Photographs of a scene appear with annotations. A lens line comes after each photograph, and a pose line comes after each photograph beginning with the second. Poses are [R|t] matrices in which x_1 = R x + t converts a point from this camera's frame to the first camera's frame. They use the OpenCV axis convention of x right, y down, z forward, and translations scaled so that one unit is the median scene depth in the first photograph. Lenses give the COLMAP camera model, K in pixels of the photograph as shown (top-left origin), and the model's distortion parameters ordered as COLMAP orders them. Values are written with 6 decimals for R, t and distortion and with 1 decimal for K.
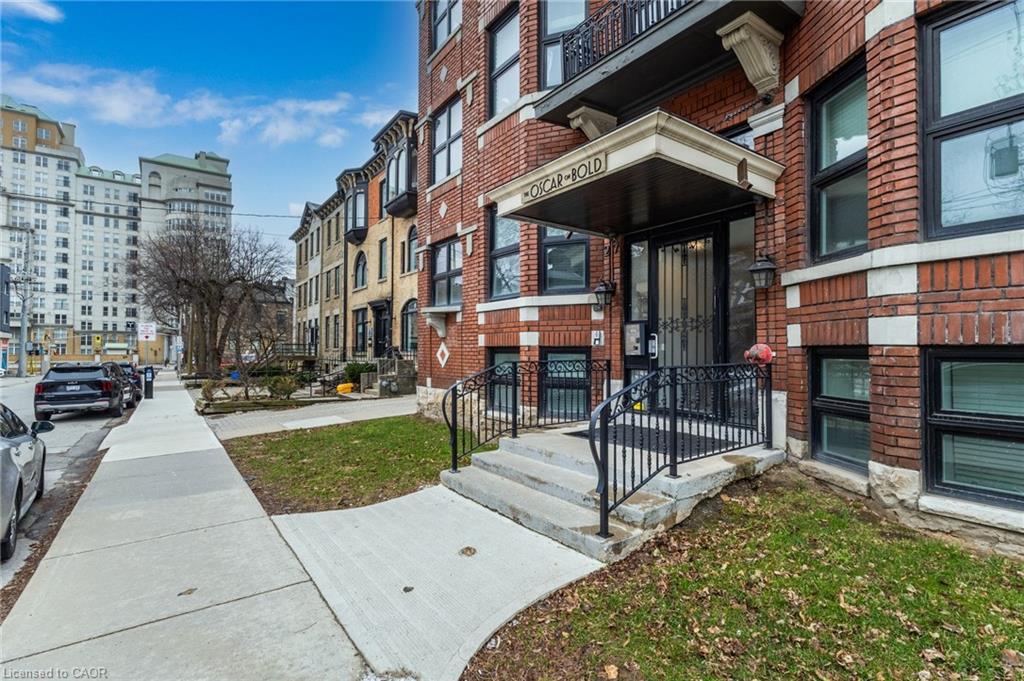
lens RADIAL K [[475.4, 0, 512.0], [0, 475.4, 340.5], [0, 0, 1]] dist [0.001367, 0.000200]
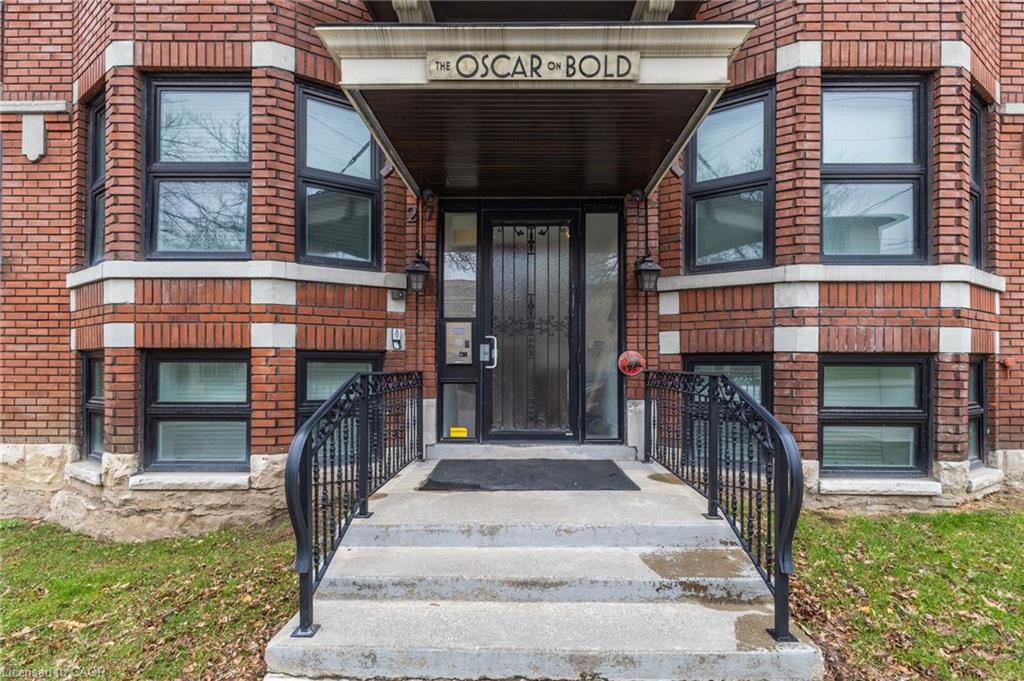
lens RADIAL K [[479.8, 0, 486.5], [0, 479.8, 361.4], [0, 0, 1]] dist [0.001882, 0.000336]
pose [[0.595936, 0.009897, 0.802971, -0.349282], [-0.018321, 0.999831, 0.001274, 0.027679], [-0.802823, -0.015470, 0.596017, 0.577837]]
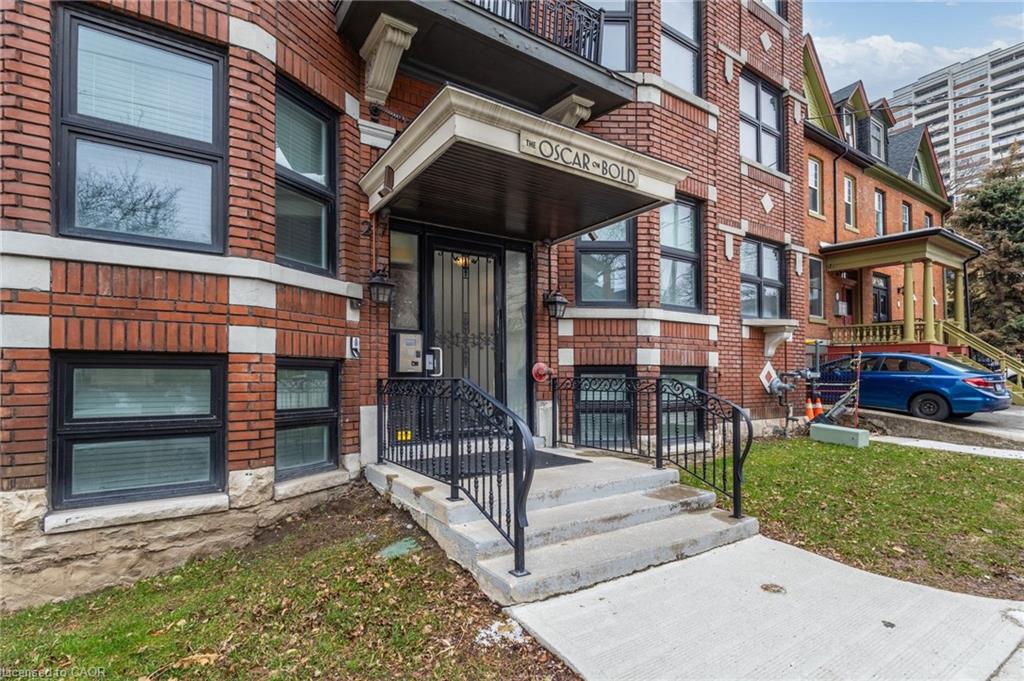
lens RADIAL K [[494.4, 0, 490.2], [0, 494.4, 366.9], [0, 0, 1]] dist [0.001437, 0.000250]
pose [[0.066447, 0.023498, 0.997513, -0.627363], [-0.019661, 0.999559, -0.022236, 0.041650], [-0.997596, -0.018134, 0.066879, 0.895703]]
